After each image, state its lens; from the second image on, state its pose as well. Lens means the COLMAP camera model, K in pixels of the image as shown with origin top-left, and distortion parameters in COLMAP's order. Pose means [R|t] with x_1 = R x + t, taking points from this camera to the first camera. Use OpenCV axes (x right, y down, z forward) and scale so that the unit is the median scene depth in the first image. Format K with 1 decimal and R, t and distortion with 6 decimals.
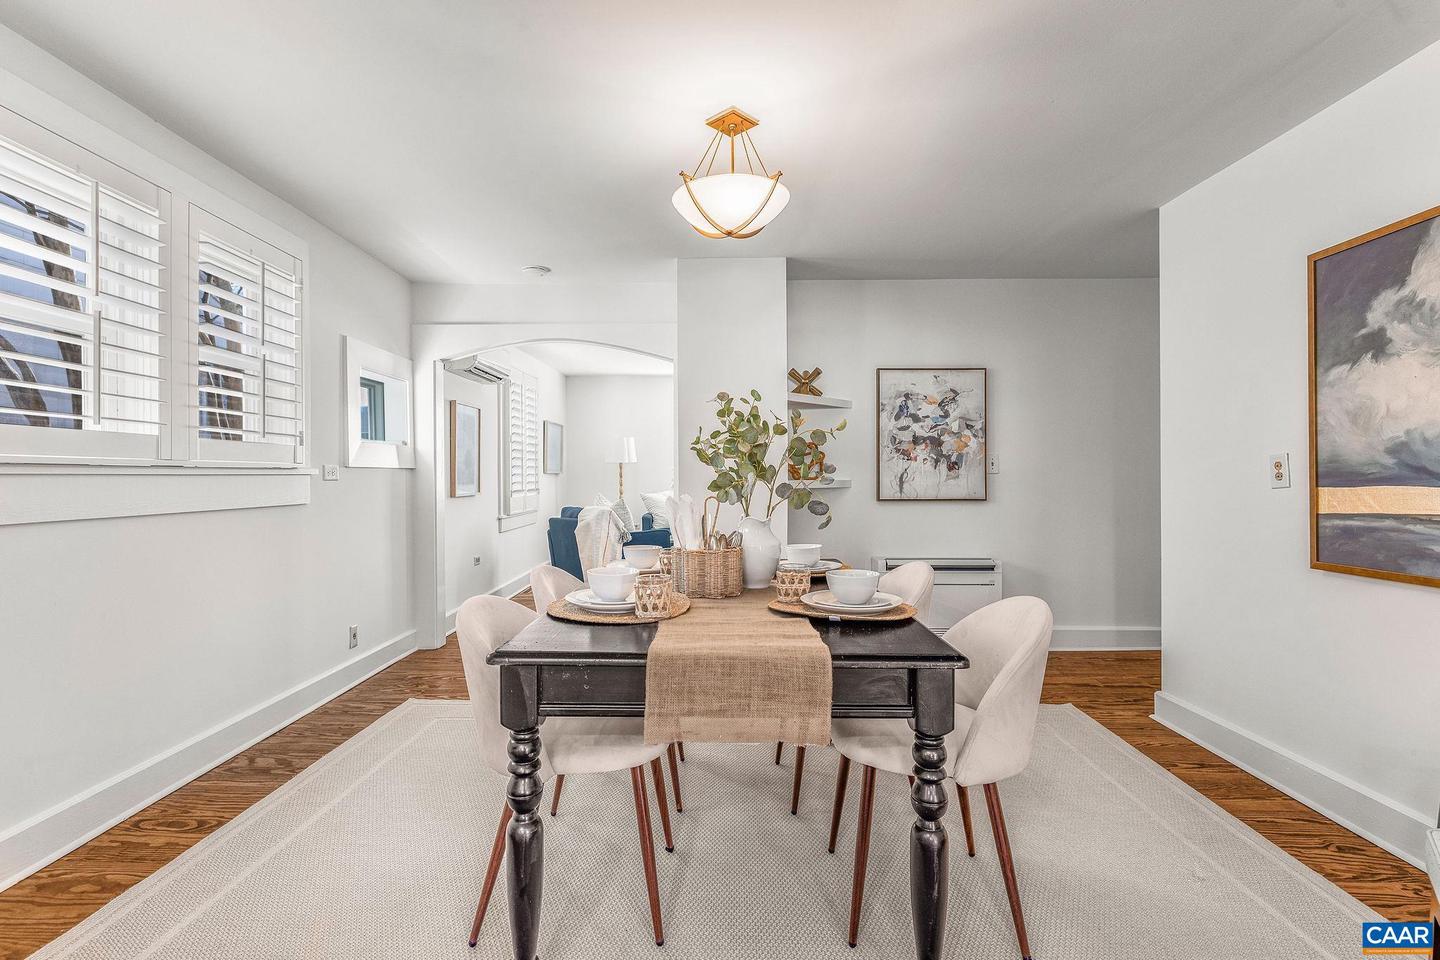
lens RADIAL K [[663.1, 0, 717.9], [0, 663.1, 478.1], [0, 0, 1]] dist [-0.011801, 0.000494]
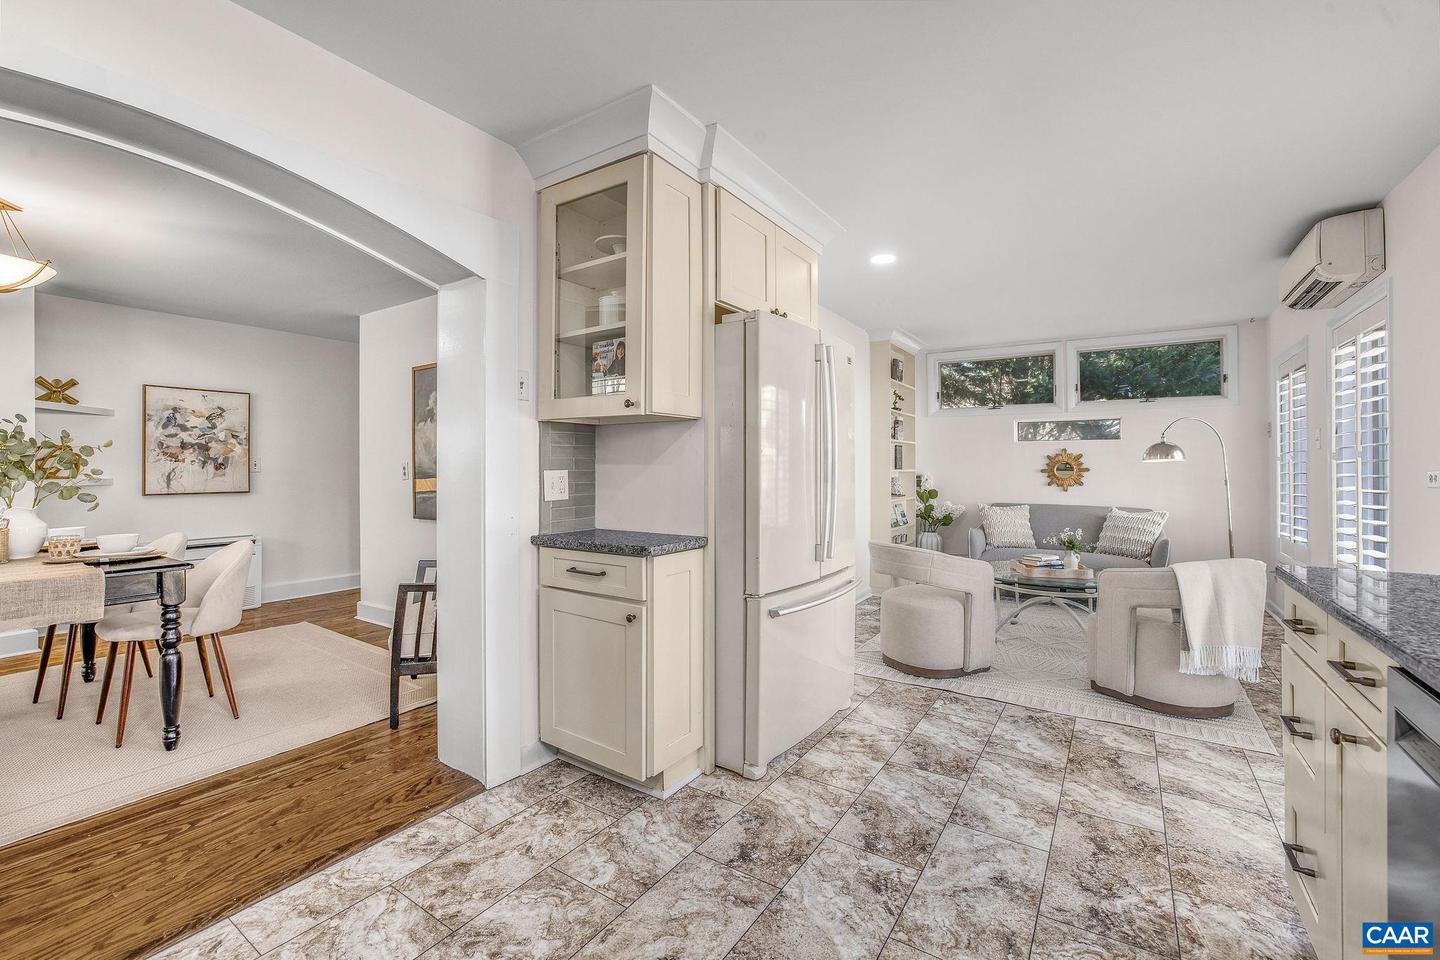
lens RADIAL K [[609.9, 0, 713.3], [0, 609.9, 460.6], [0, 0, 1]] dist [-0.032654, 0.010107]
pose [[0.546548, 0.008678, 0.837383, -0.097627], [0.008472, 0.999838, -0.015891, -0.003198], [-0.837385, 0.015779, 0.546386, -0.446268]]
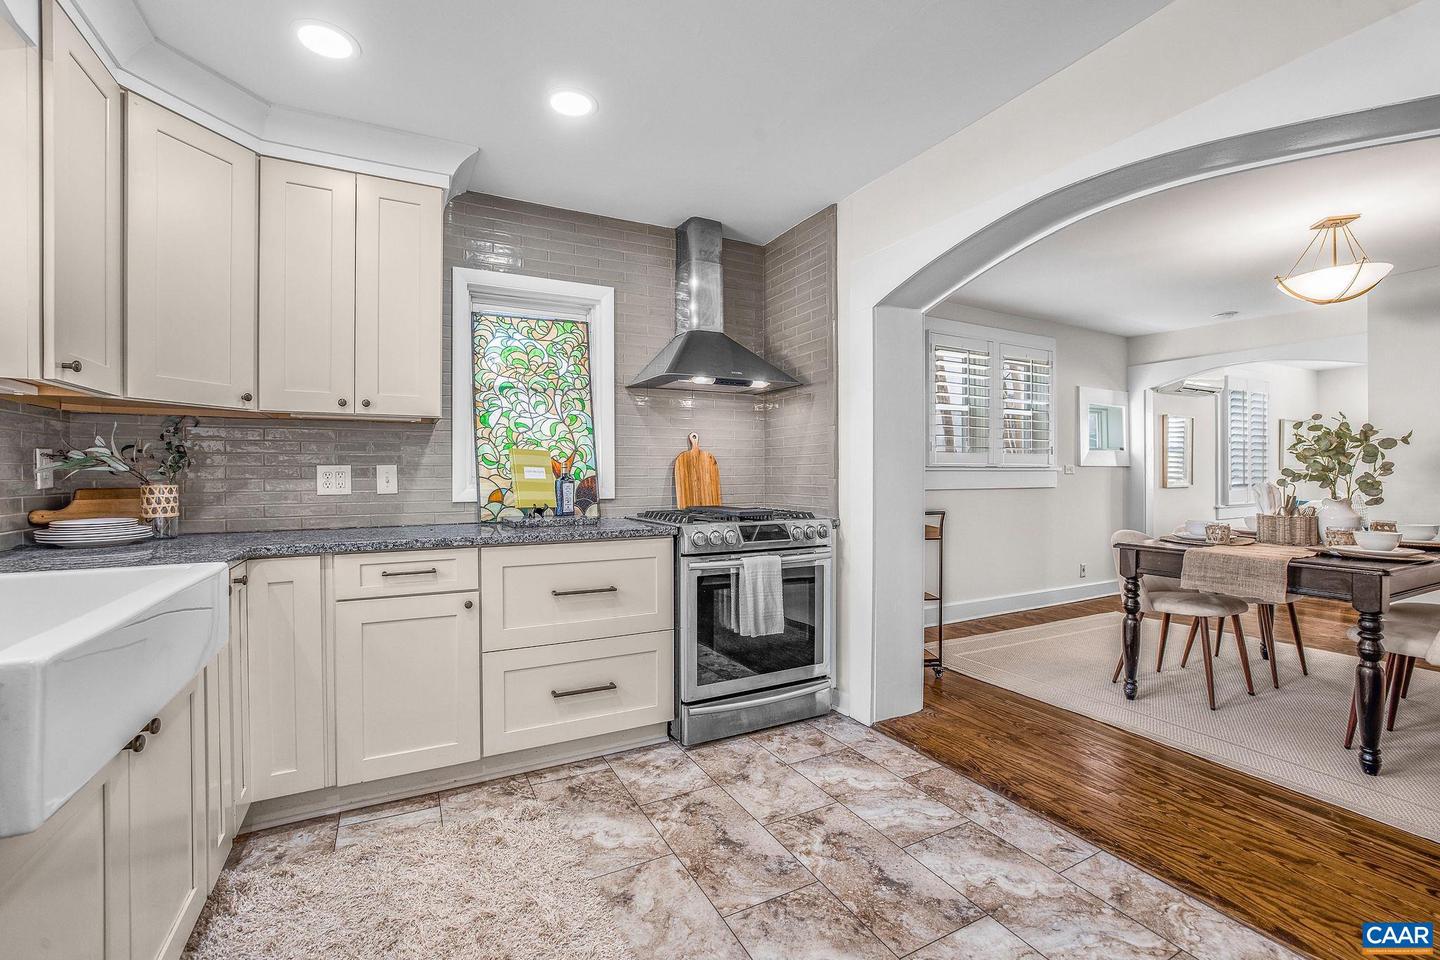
lens RADIAL K [[609.9, 0, 712.8], [0, 609.9, 479.8], [0, 0, 1]] dist [-0.032654, 0.010107]
pose [[0.461327, 0.004965, -0.887216, 0.303661], [0.003598, 0.999966, 0.007467, 0.000907], [0.887223, -0.006637, 0.461293, -0.434296]]
